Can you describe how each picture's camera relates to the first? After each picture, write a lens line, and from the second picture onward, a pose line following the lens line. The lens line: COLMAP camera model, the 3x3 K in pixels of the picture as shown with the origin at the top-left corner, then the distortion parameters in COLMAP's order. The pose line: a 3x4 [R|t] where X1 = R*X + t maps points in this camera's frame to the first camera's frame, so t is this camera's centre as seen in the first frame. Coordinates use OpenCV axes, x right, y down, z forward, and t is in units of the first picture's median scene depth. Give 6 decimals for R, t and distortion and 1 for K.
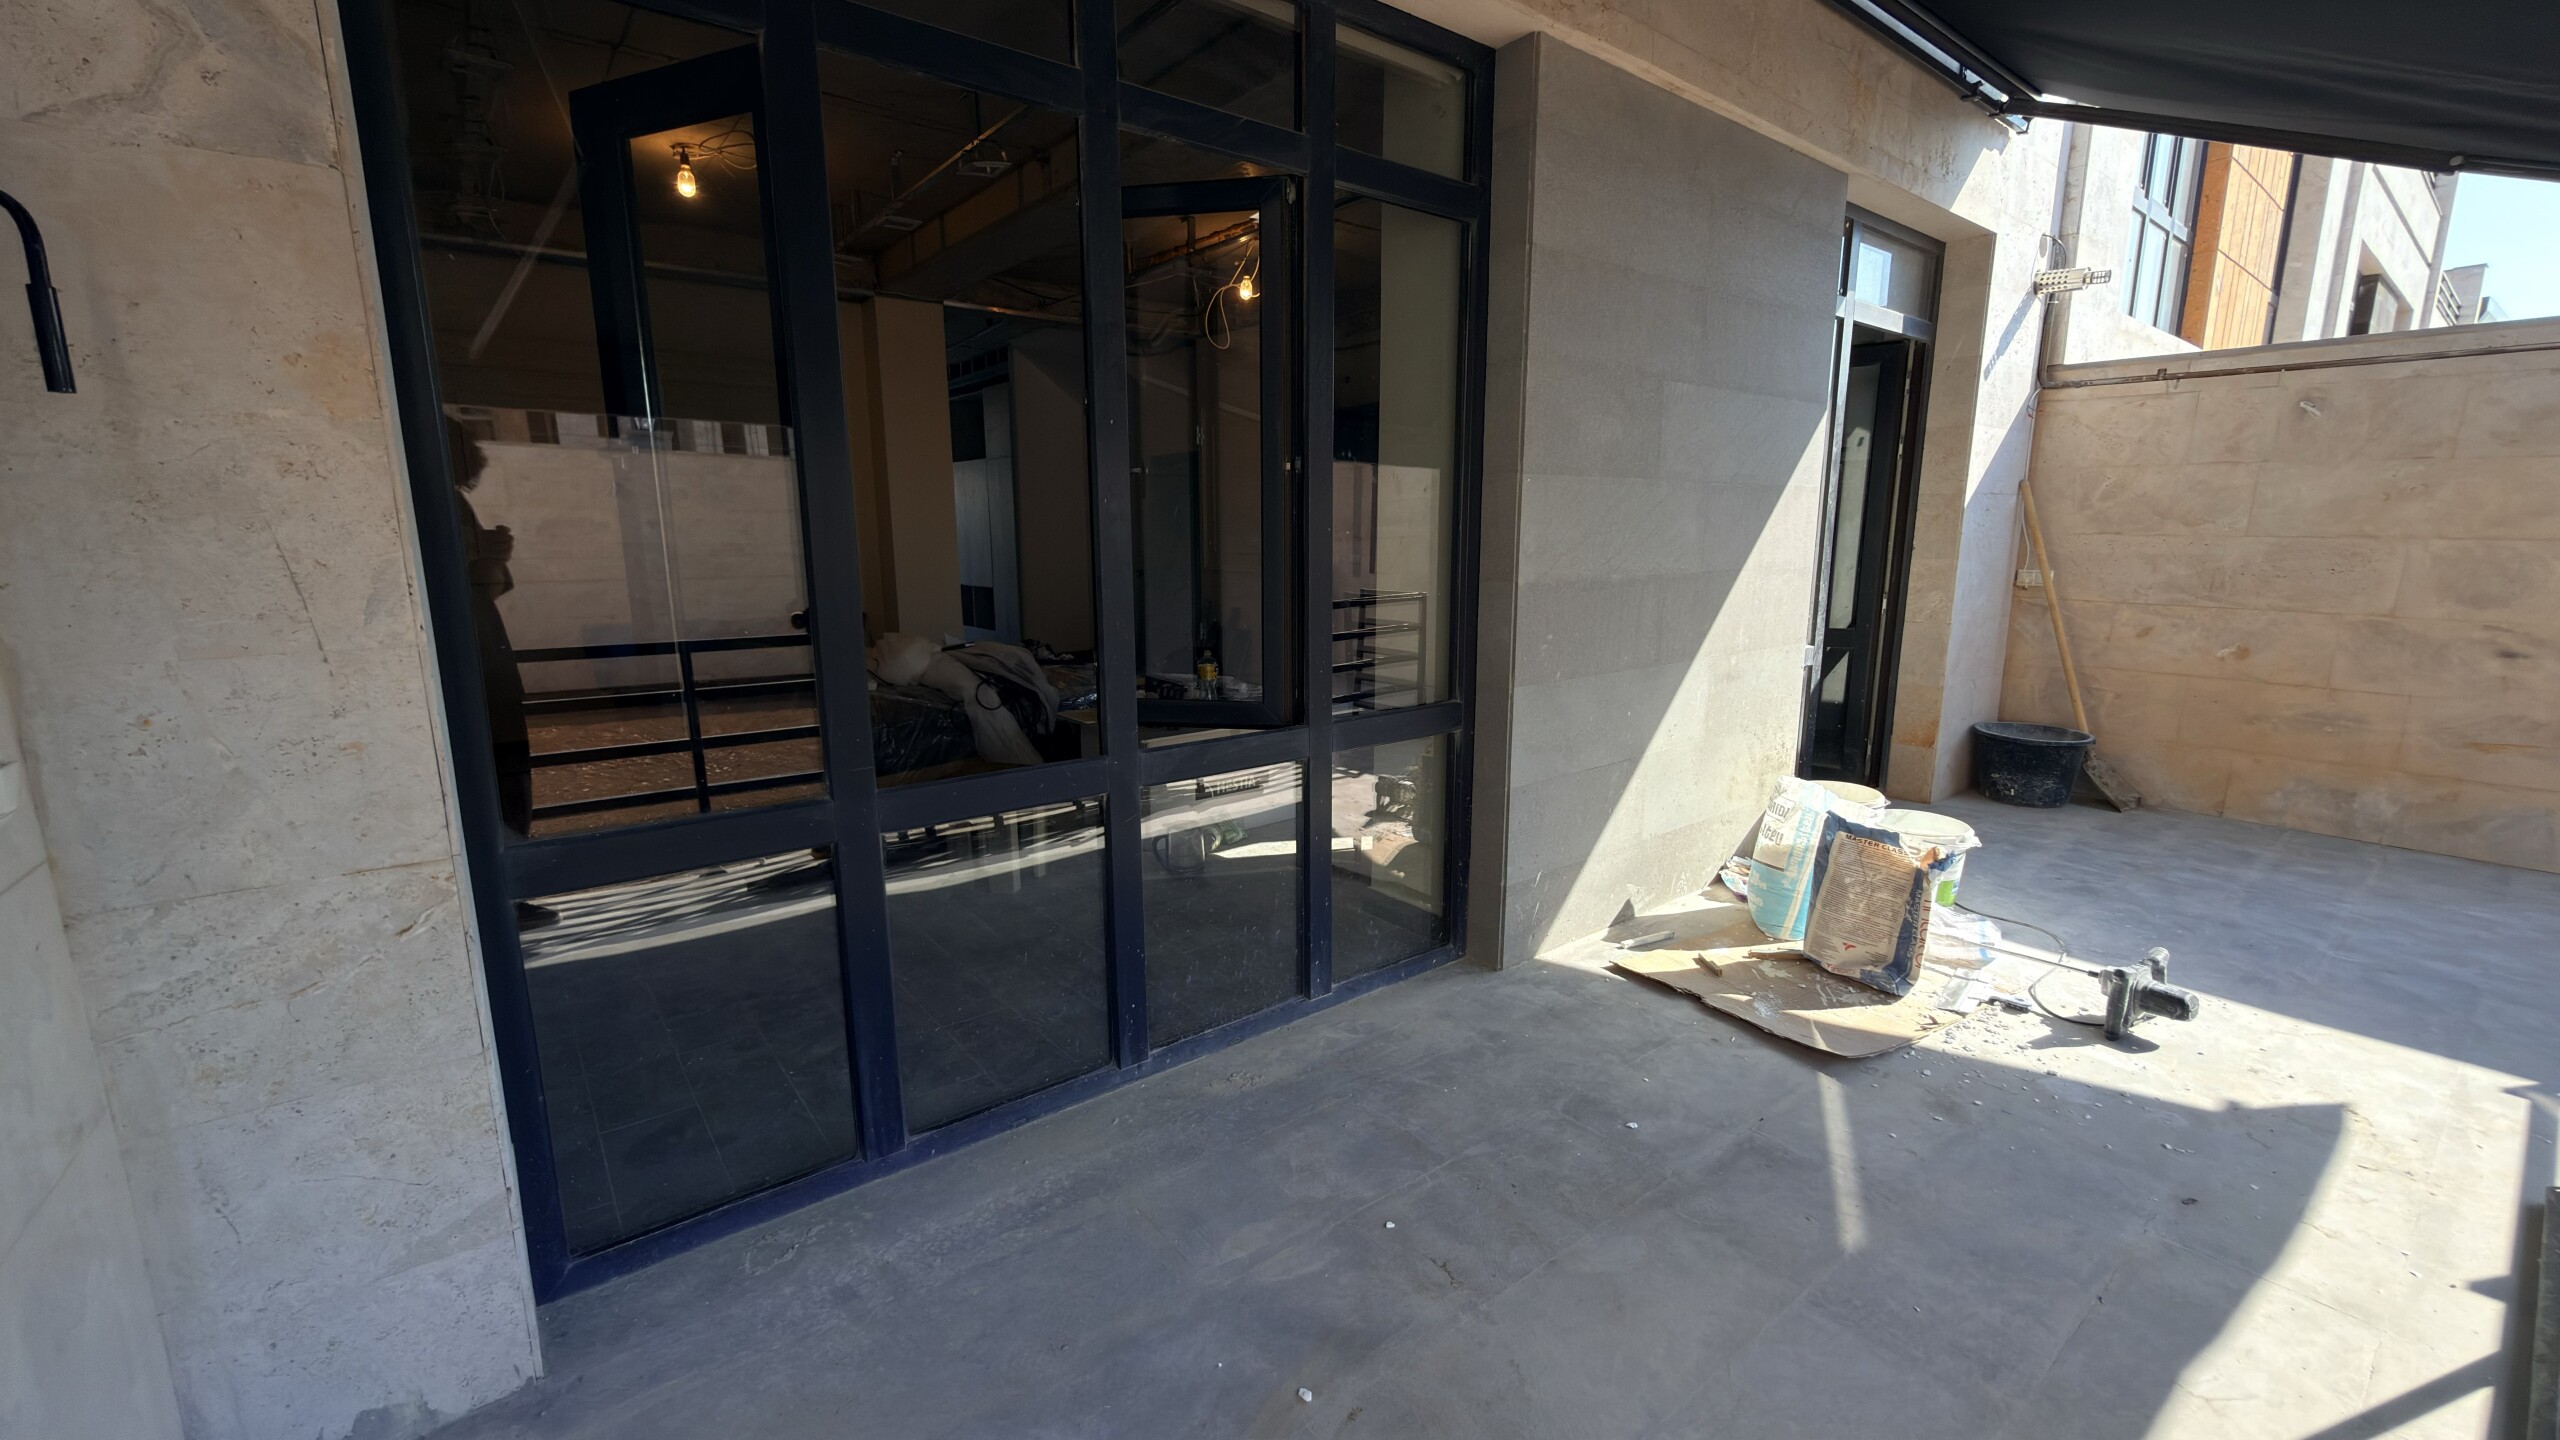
lens RADIAL K [[1019.4, 0, 1288.6], [0, 1019.4, 716.7], [0, 0, 1]] dist [0.001893, 0.000284]
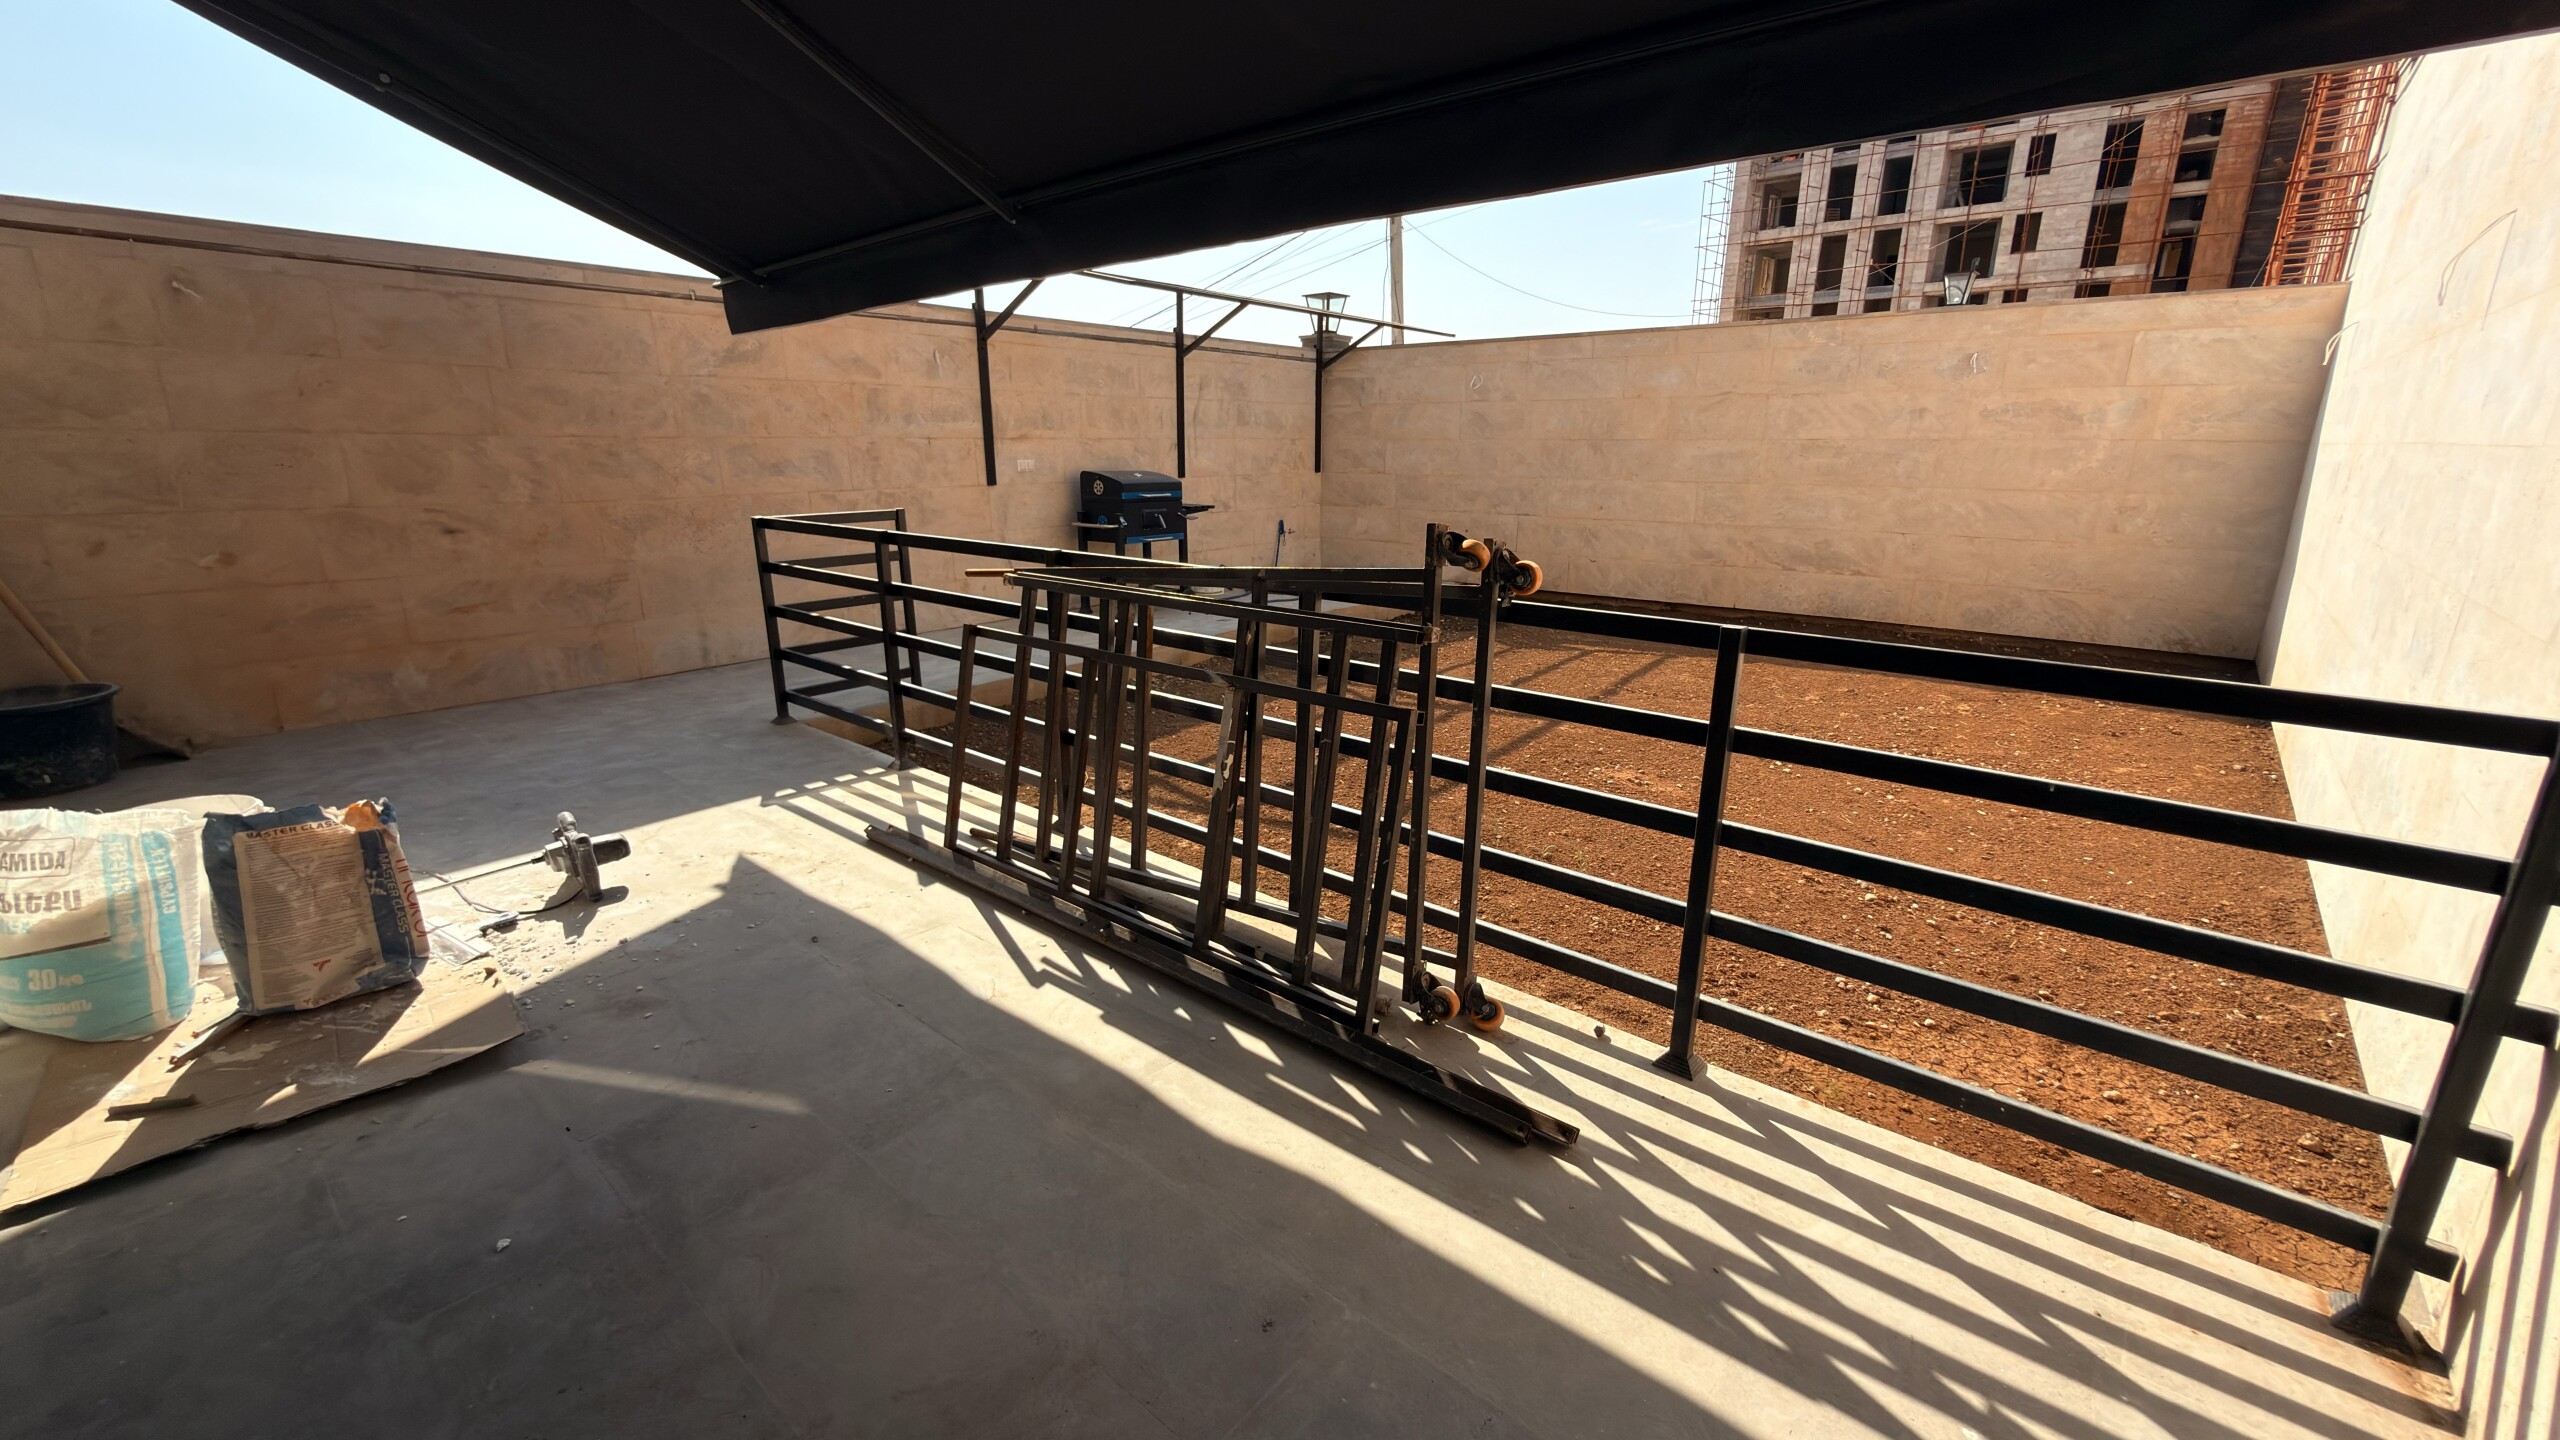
lens RADIAL K [[1019.4, 0, 1281.4], [0, 1019.4, 718.6], [0, 0, 1]] dist [0.001893, 0.000284]
pose [[-0.192235, -0.259174, 0.946506, -0.271829], [0.176653, 0.939601, 0.293162, -0.046380], [-0.965318, 0.223559, -0.134840, 0.374642]]
